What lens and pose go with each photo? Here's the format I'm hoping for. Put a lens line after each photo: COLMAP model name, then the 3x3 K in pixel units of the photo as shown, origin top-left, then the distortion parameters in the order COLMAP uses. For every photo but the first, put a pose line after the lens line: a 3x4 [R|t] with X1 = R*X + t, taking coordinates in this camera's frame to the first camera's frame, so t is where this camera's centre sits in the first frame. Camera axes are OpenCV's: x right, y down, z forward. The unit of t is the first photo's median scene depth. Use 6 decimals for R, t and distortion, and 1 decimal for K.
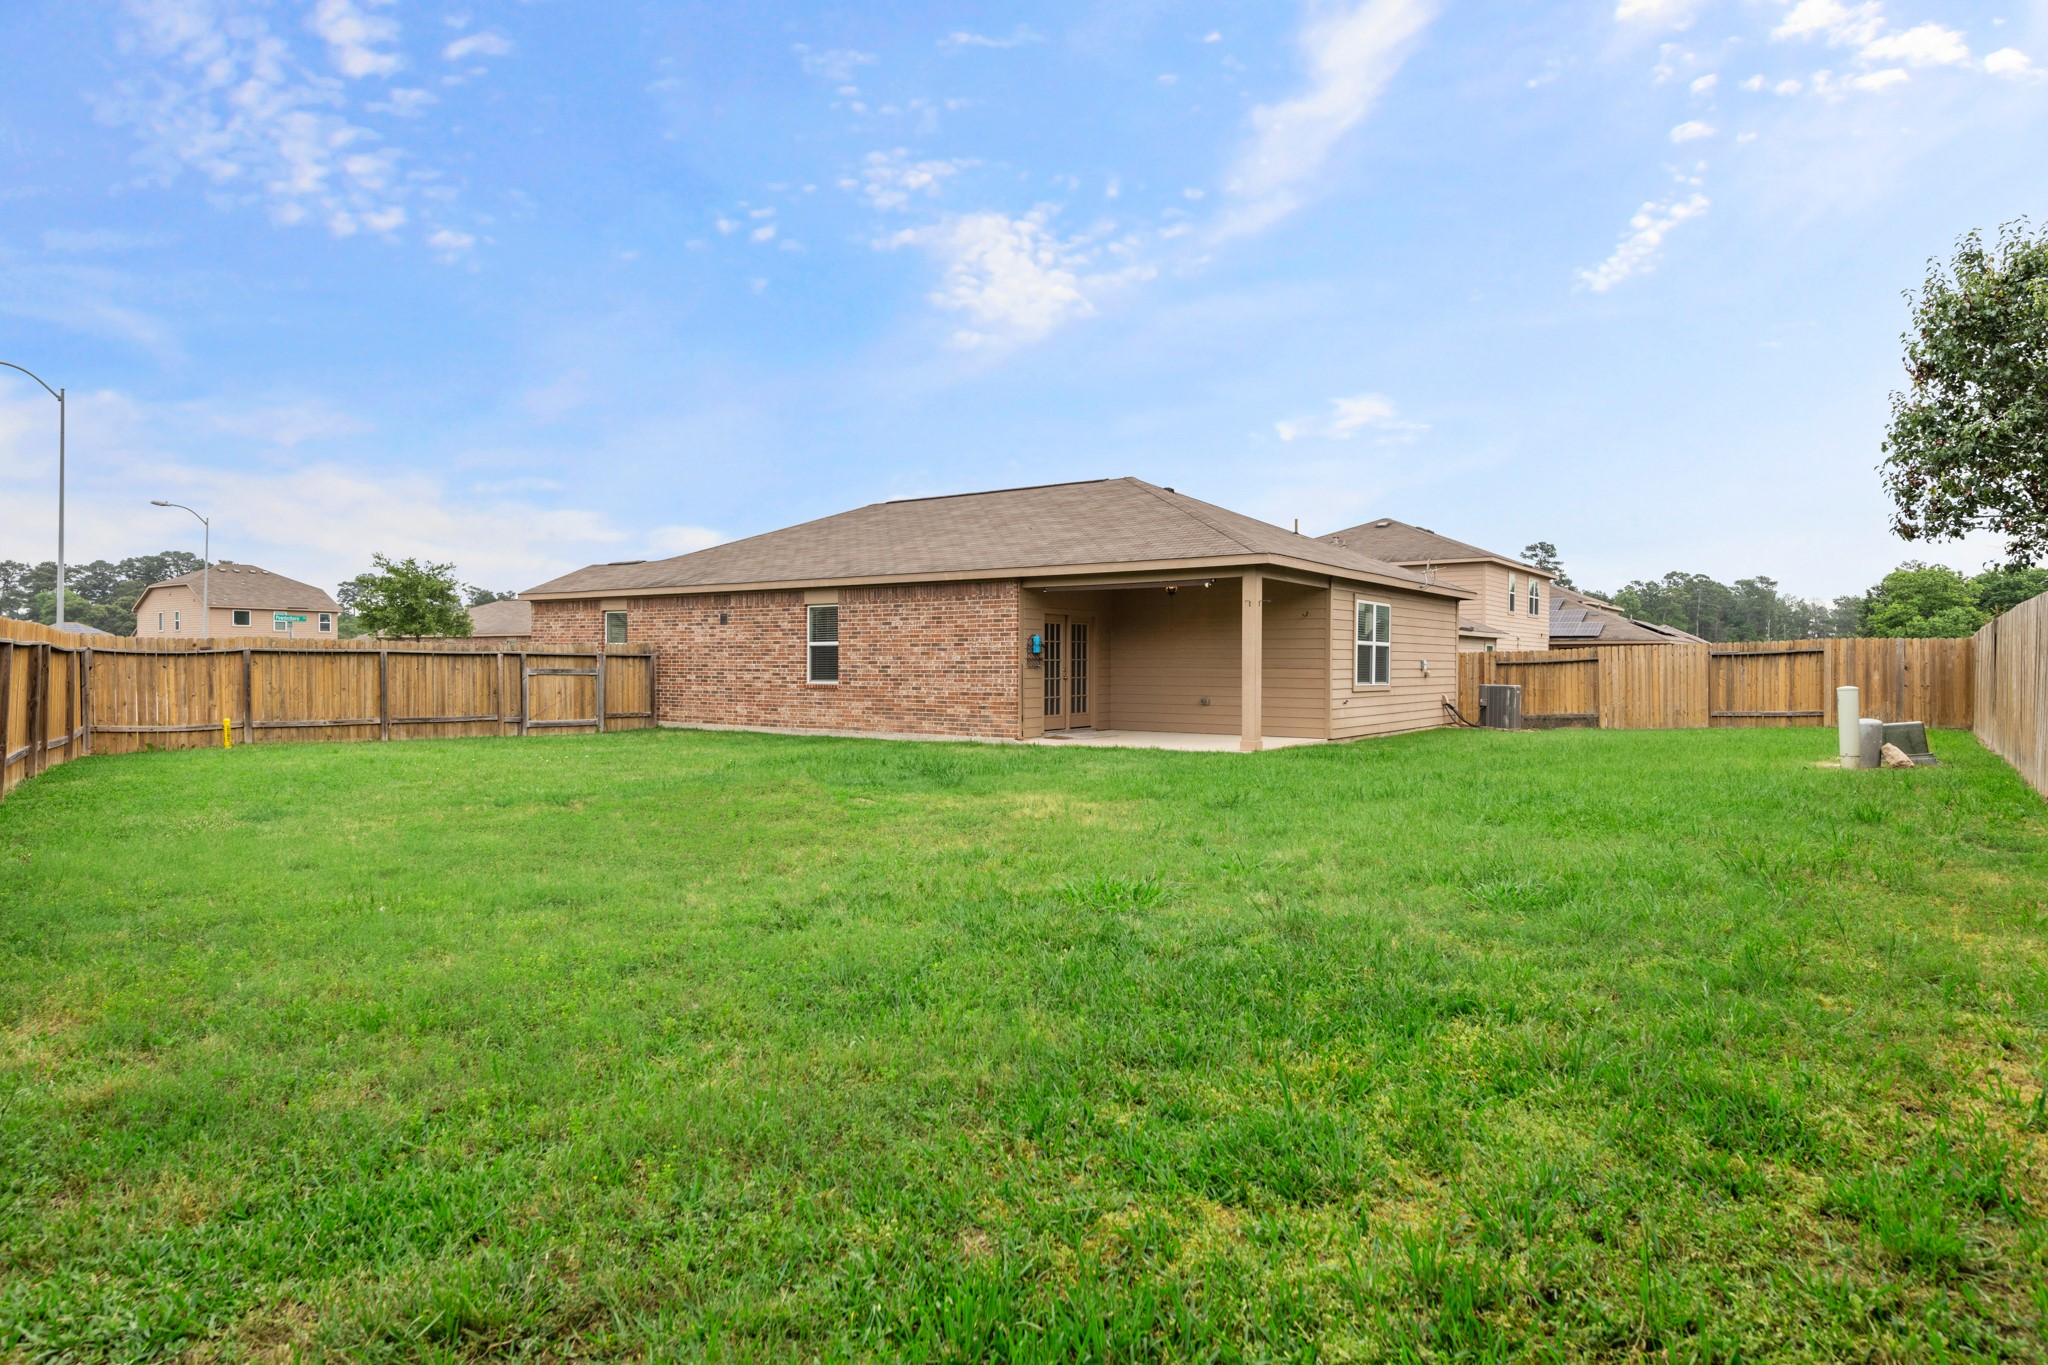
lens RADIAL K [[1138.0, 0, 1019.7], [0, 1138.0, 683.3], [0, 0, 1]] dist [0.019074, -0.009908]
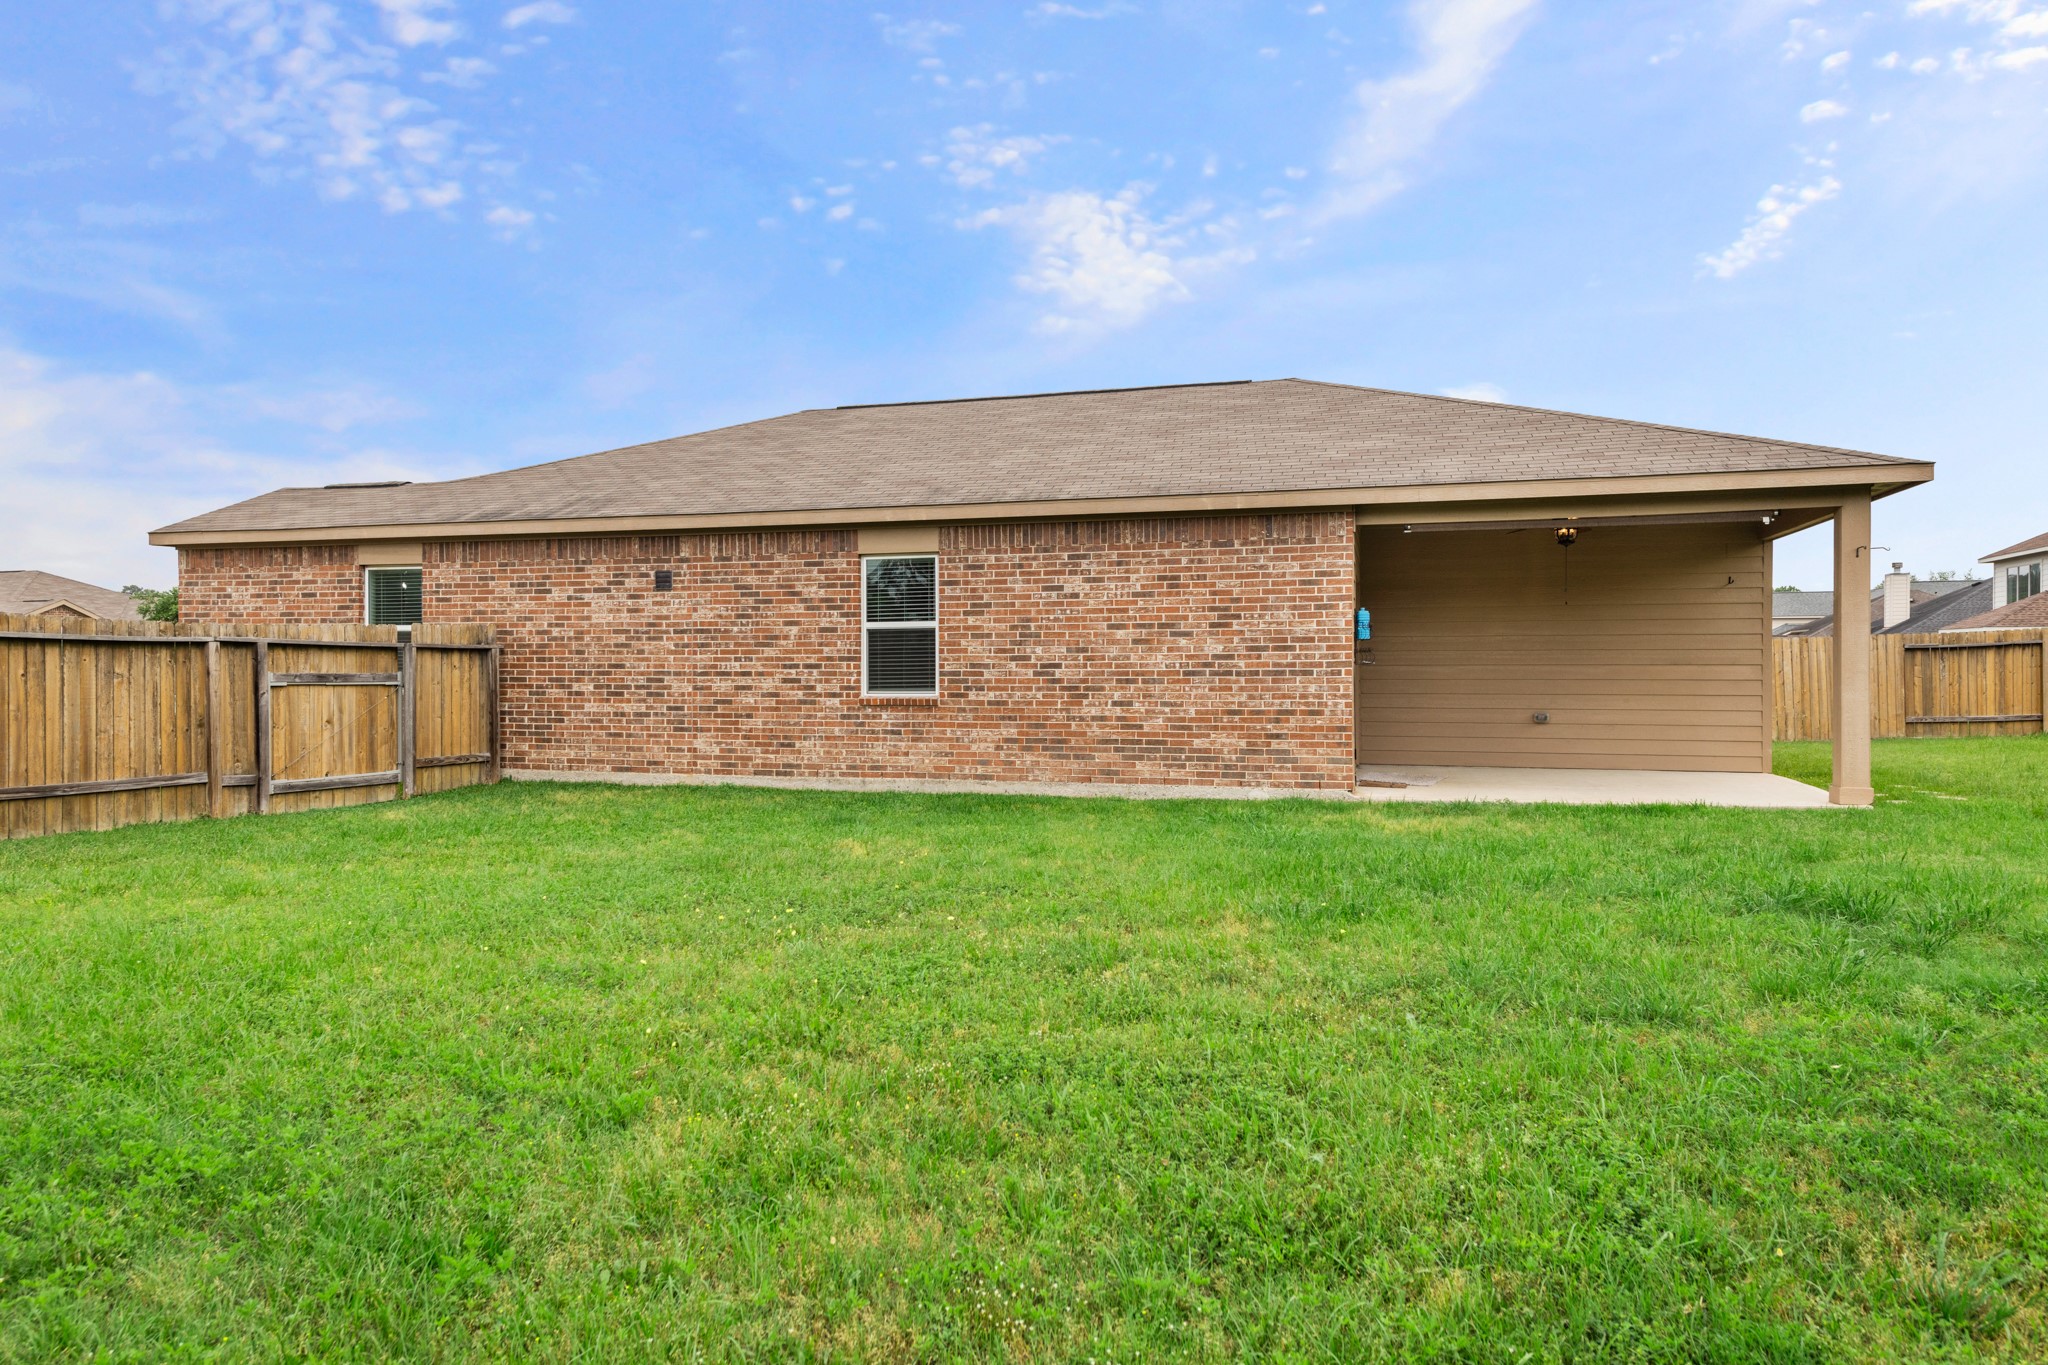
lens RADIAL K [[1231.0, 0, 1026.9], [0, 1231.0, 685.1], [0, 0, 1]] dist [0.010566, 0.000859]
pose [[0.941533, -0.009176, 0.336797, -0.309309], [0.010202, 0.999947, -0.001279, -0.004006], [-0.336767, 0.004641, 0.941576, 0.405126]]
